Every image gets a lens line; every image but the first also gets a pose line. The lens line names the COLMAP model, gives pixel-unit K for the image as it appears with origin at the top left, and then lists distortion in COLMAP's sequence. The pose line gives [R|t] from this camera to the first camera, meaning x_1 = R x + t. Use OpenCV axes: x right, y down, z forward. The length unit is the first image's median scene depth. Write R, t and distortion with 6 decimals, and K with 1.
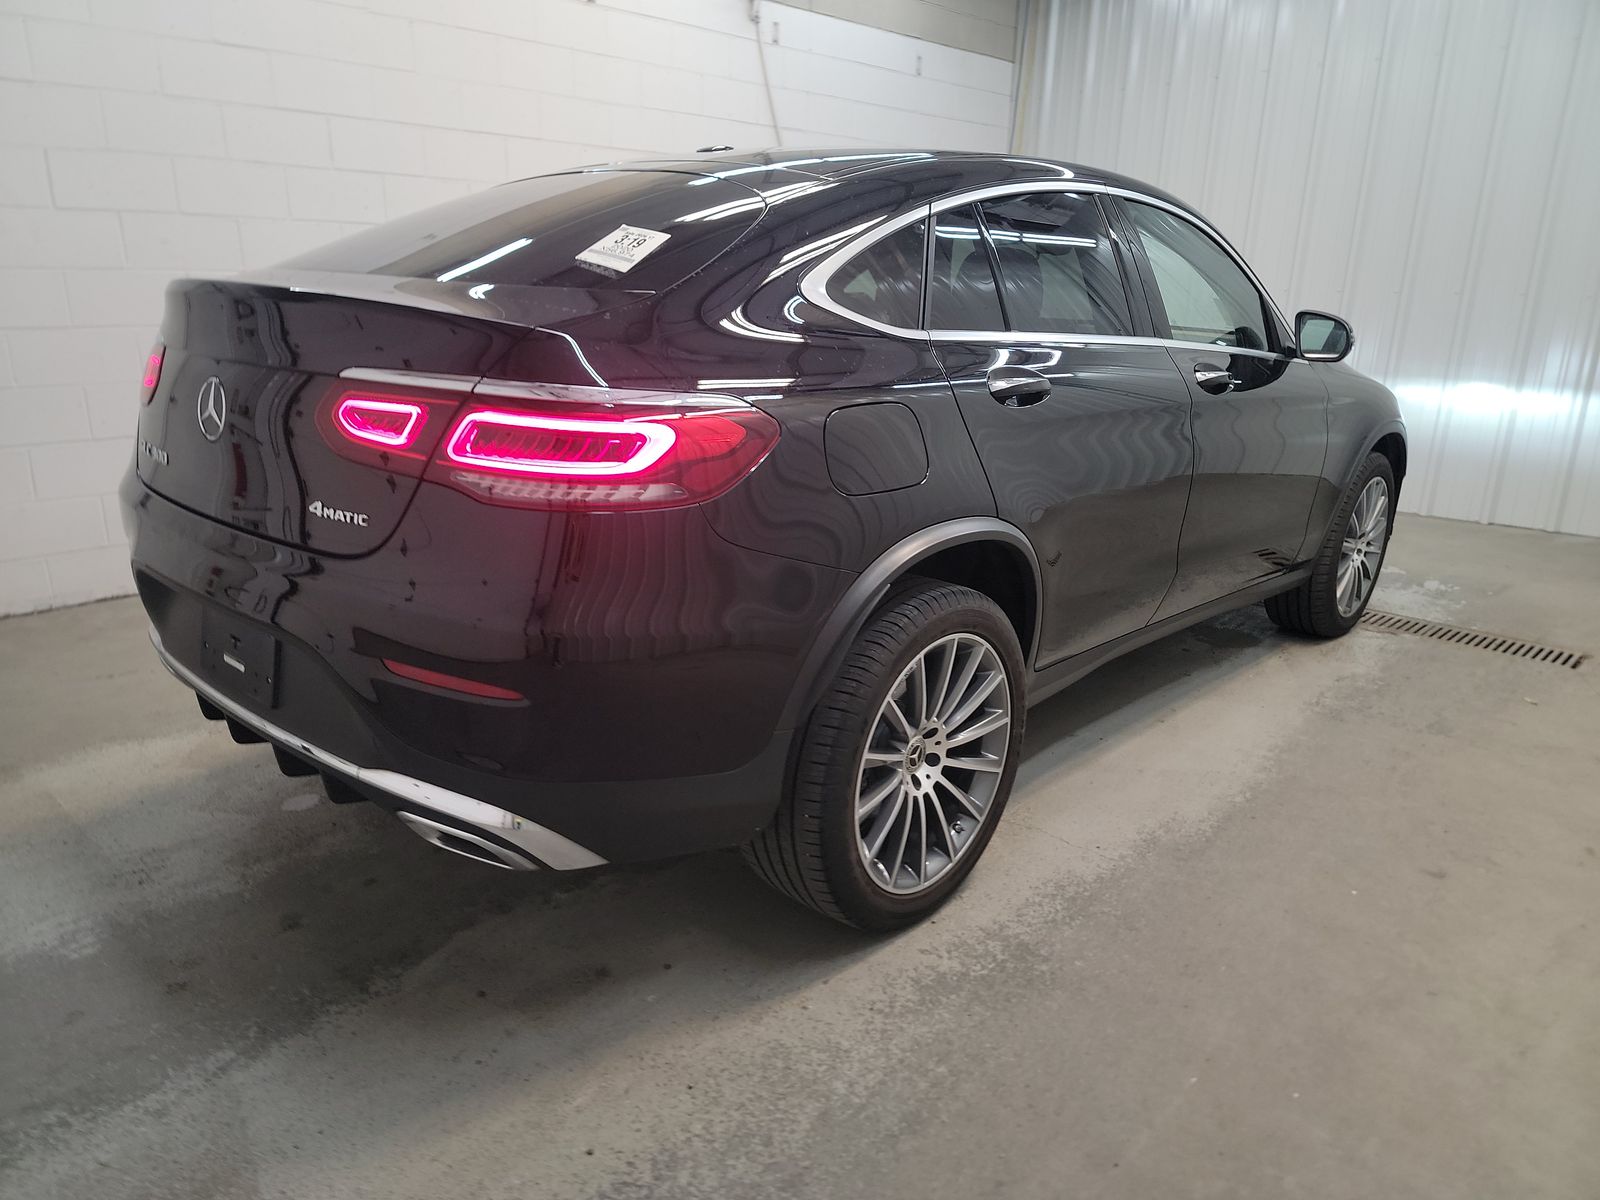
lens RADIAL K [[1122.3, 0, 802.4], [0, 1122.3, 624.0], [0, 0, 1]] dist [0.077321, -0.065271]
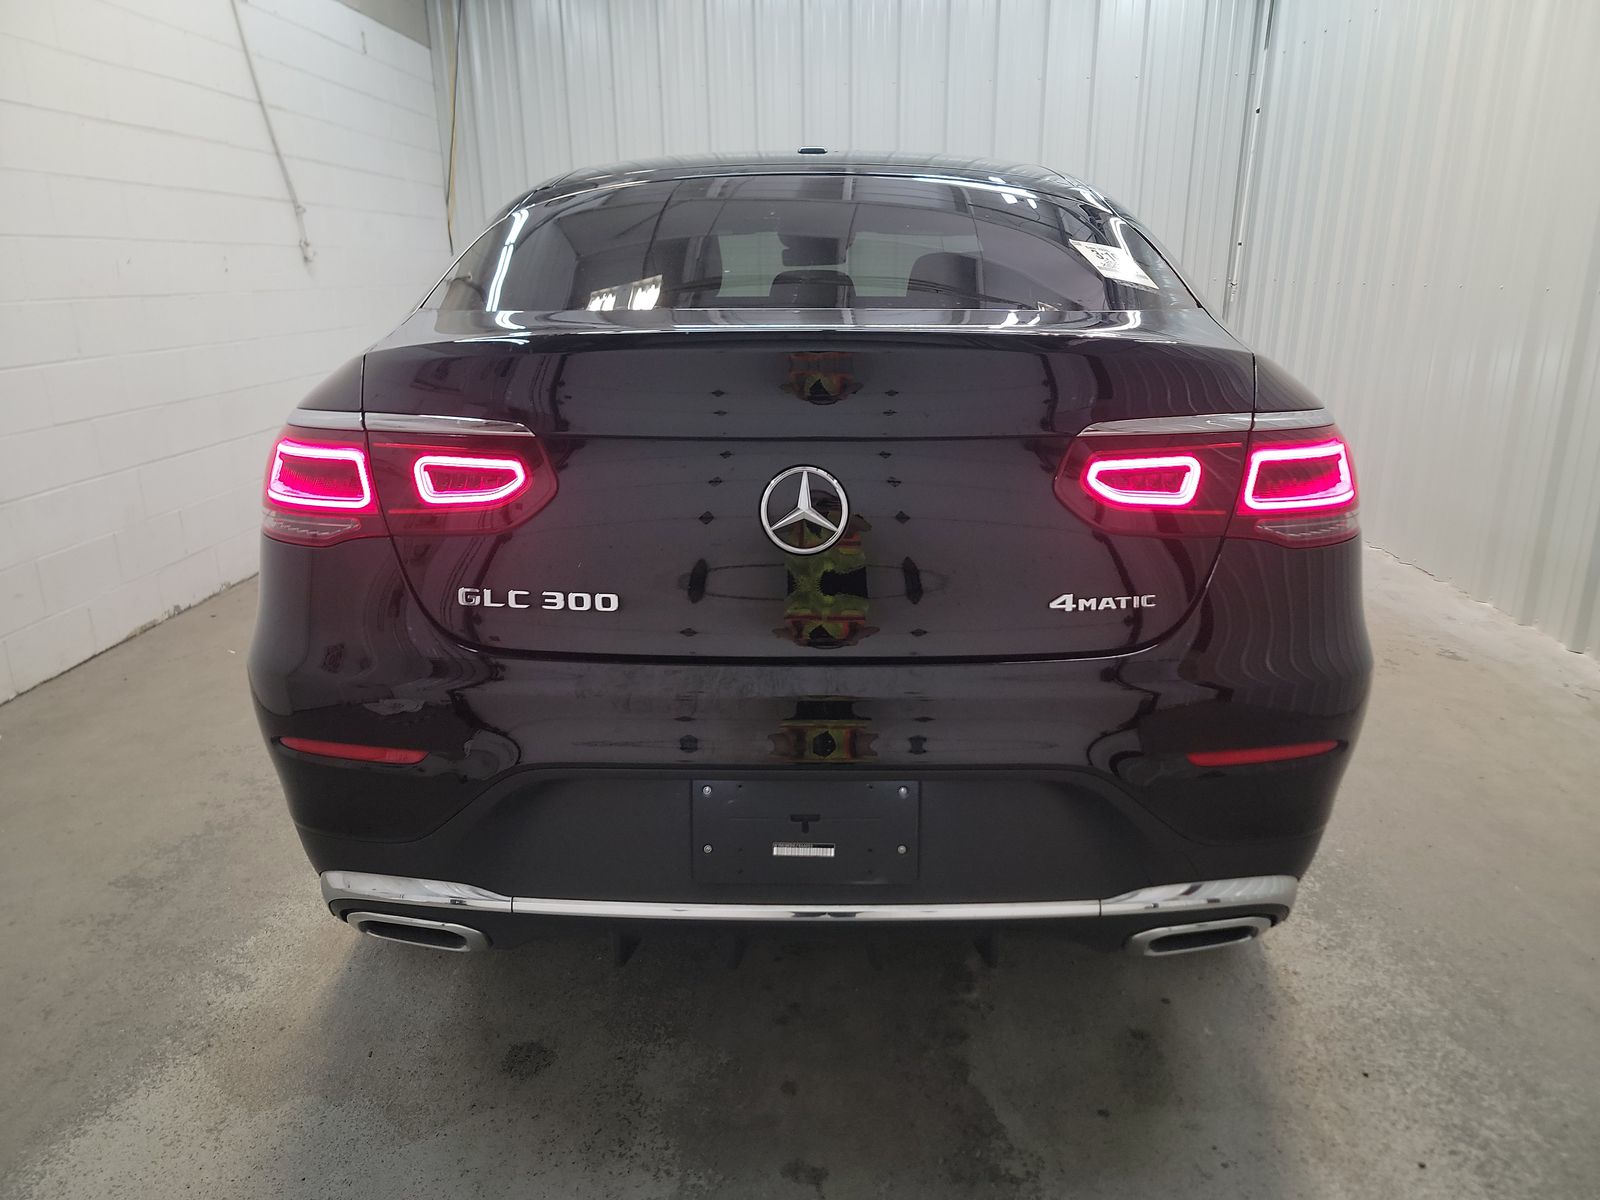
lens RADIAL K [[1122.3, 0, 802.4], [0, 1122.3, 624.0], [0, 0, 1]] dist [0.077321, -0.065271]
pose [[0.746444, -0.227388, 0.625393, -0.918508], [0.224409, 0.970771, 0.085119, -0.169327], [-0.626468, 0.076807, 0.775653, 0.429947]]
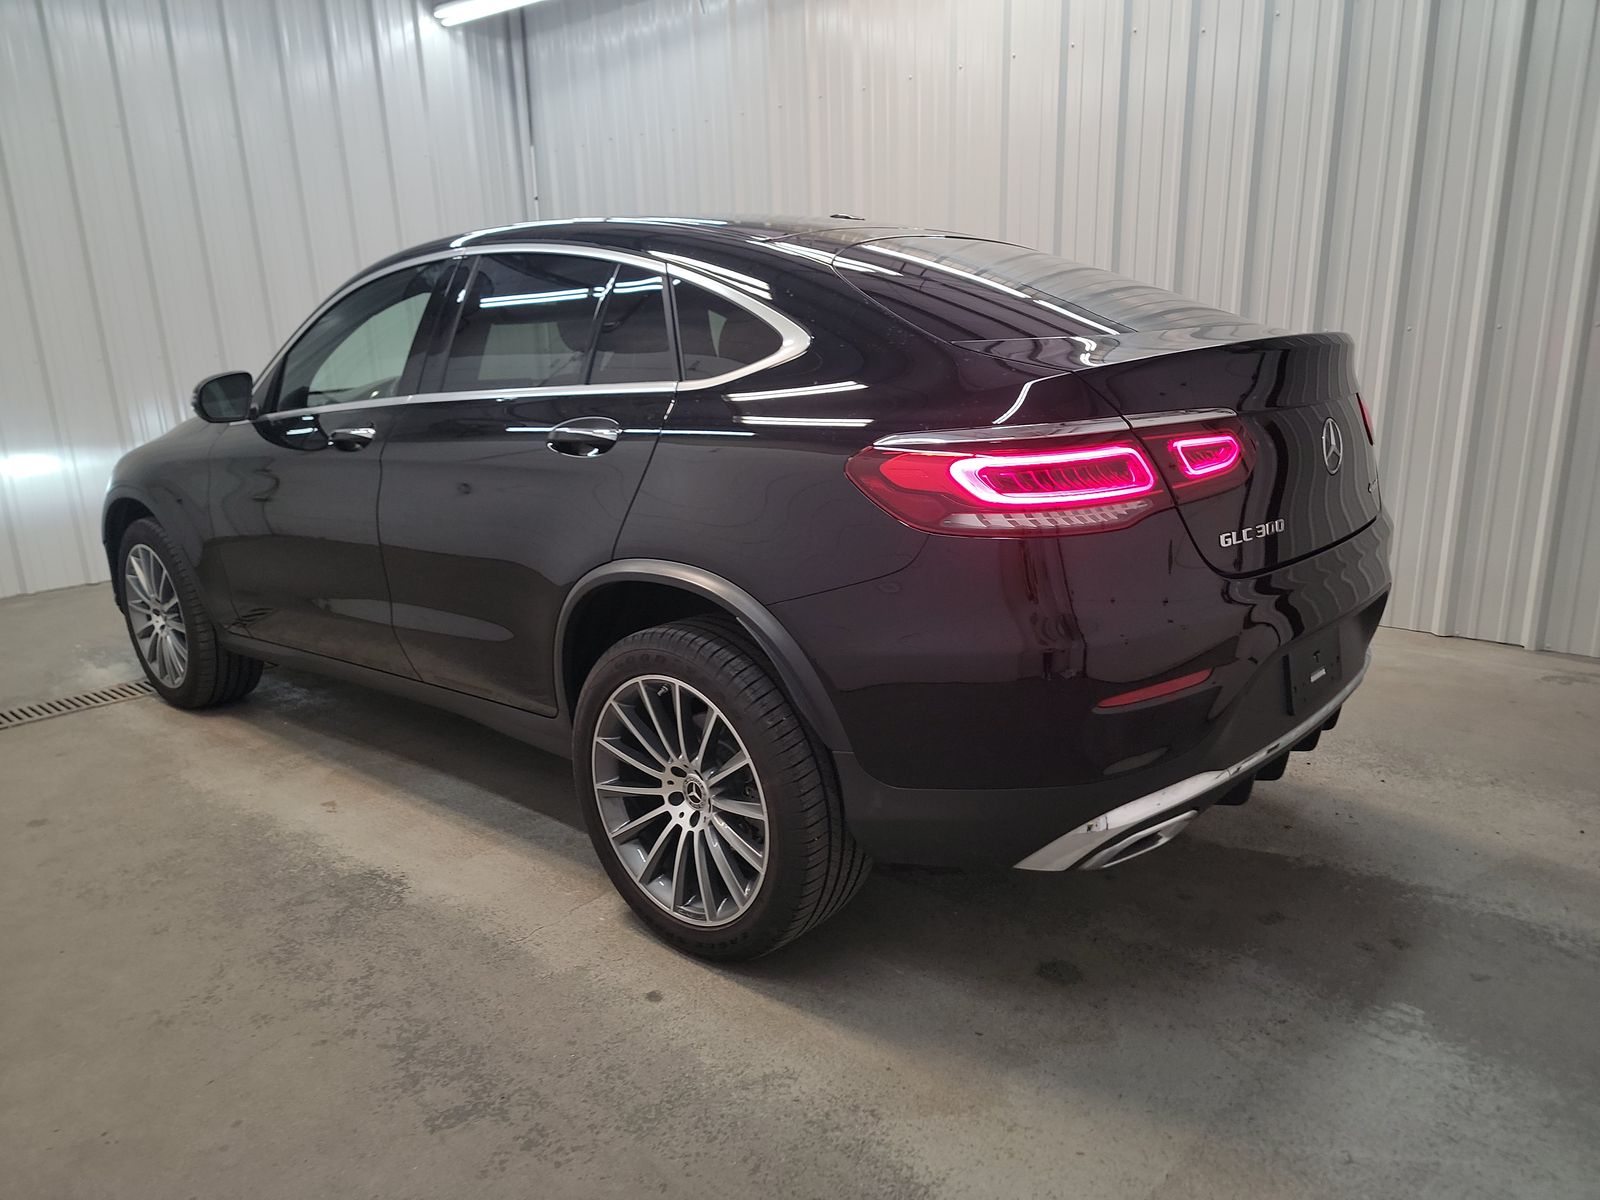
lens RADIAL K [[1122.3, 0, 802.4], [0, 1122.3, 624.0], [0, 0, 1]] dist [0.077321, -0.065271]
pose [[-0.019792, -0.283786, 0.958683, -1.534291], [0.336670, 0.900981, 0.273656, -0.480009], [-0.941415, 0.328176, 0.077711, 1.365543]]
